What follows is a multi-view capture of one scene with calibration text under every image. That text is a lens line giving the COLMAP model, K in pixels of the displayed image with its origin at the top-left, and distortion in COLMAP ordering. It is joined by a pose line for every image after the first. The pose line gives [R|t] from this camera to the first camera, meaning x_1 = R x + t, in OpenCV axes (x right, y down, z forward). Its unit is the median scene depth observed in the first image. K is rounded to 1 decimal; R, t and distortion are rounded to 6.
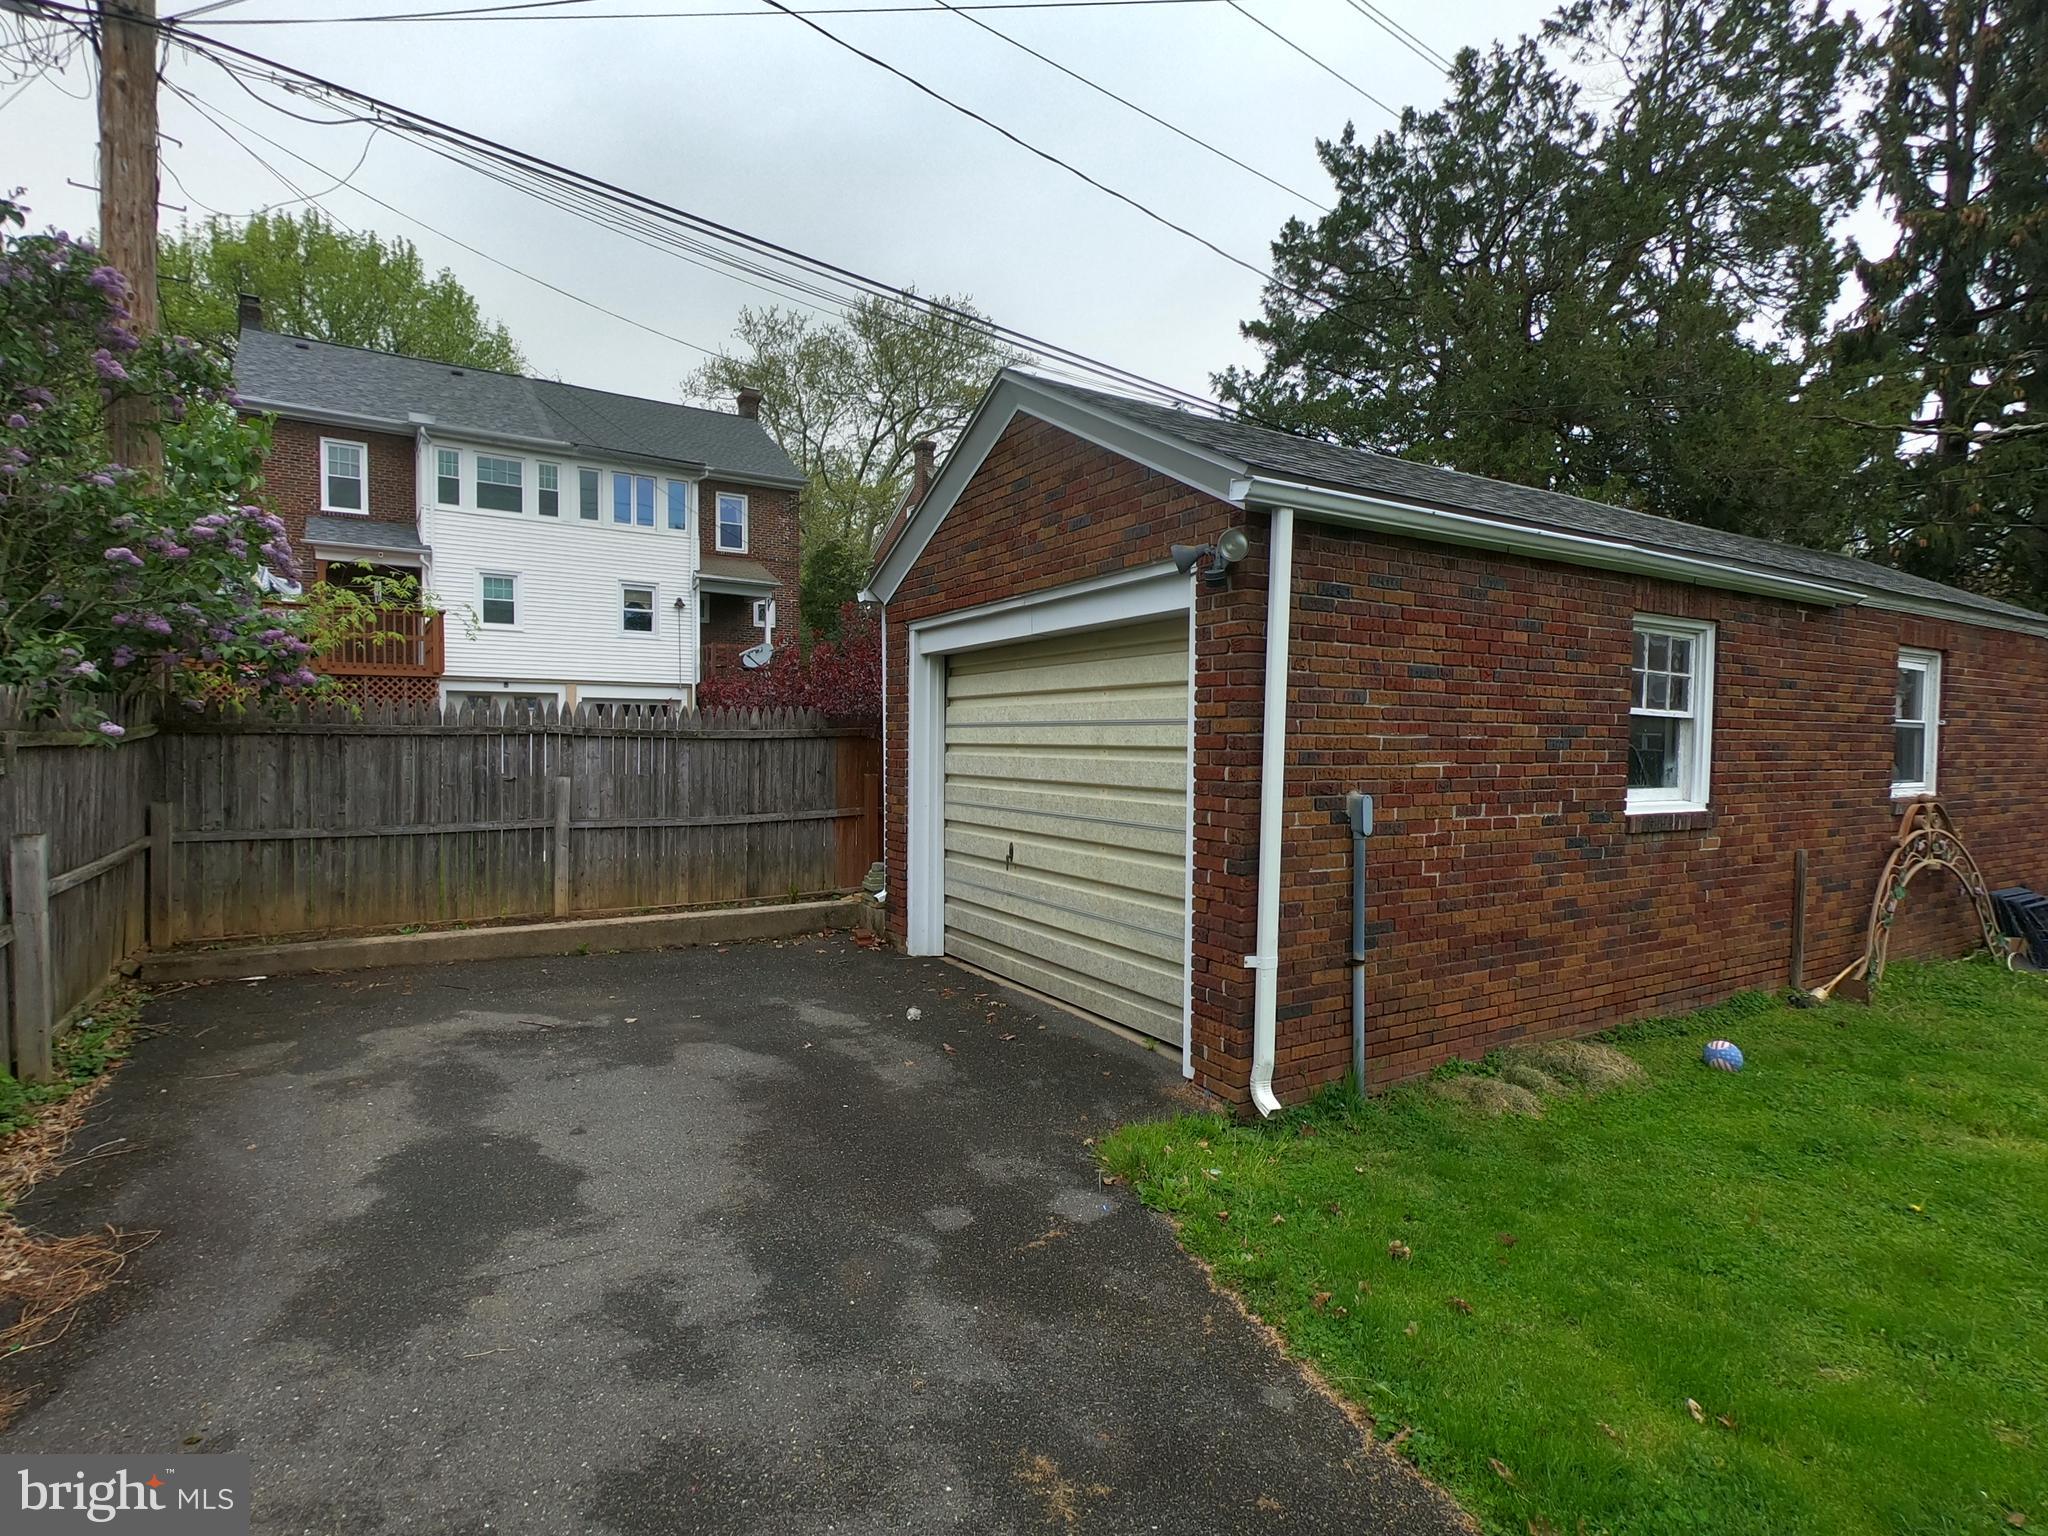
lens RADIAL K [[1028.9, 0, 1017.8], [0, 1028.9, 766.6], [0, 0, 1]] dist [0.000694, 0.000967]
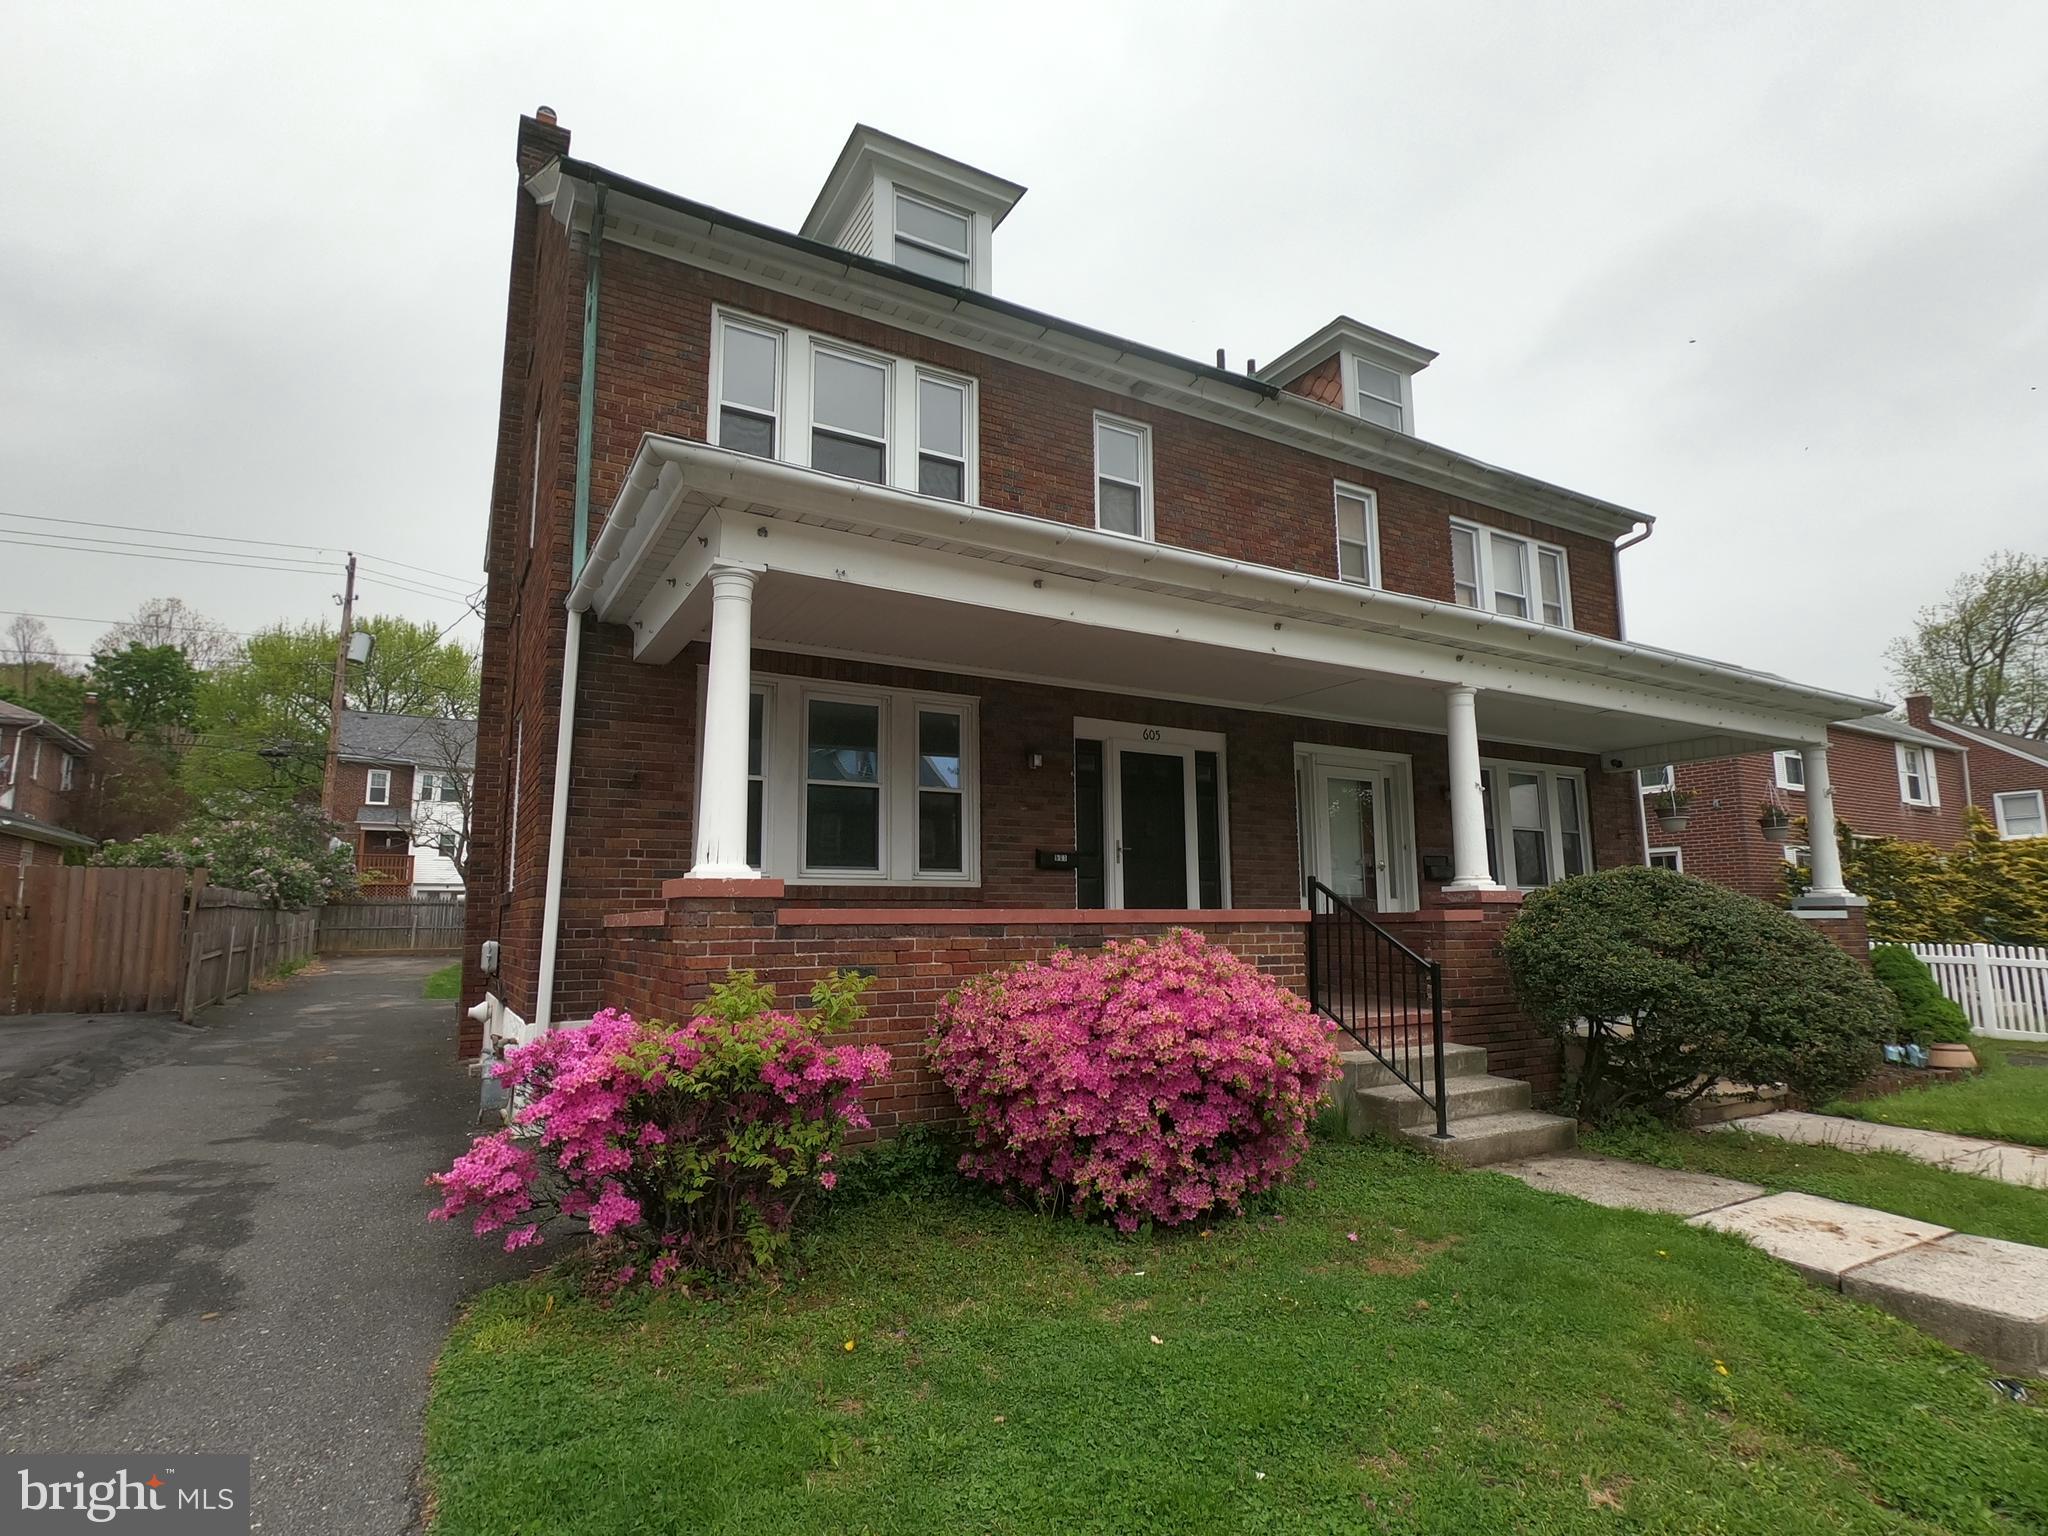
lens RADIAL K [[1028.9, 0, 1014.2], [0, 1028.9, 771.9], [0, 0, 1]] dist [0.000694, 0.000967]
pose [[0.999528, -0.018414, -0.024605, 0.685588], [0.013943, 0.985190, -0.170896, 0.061118], [0.027388, 0.170473, 0.984982, -1.023990]]
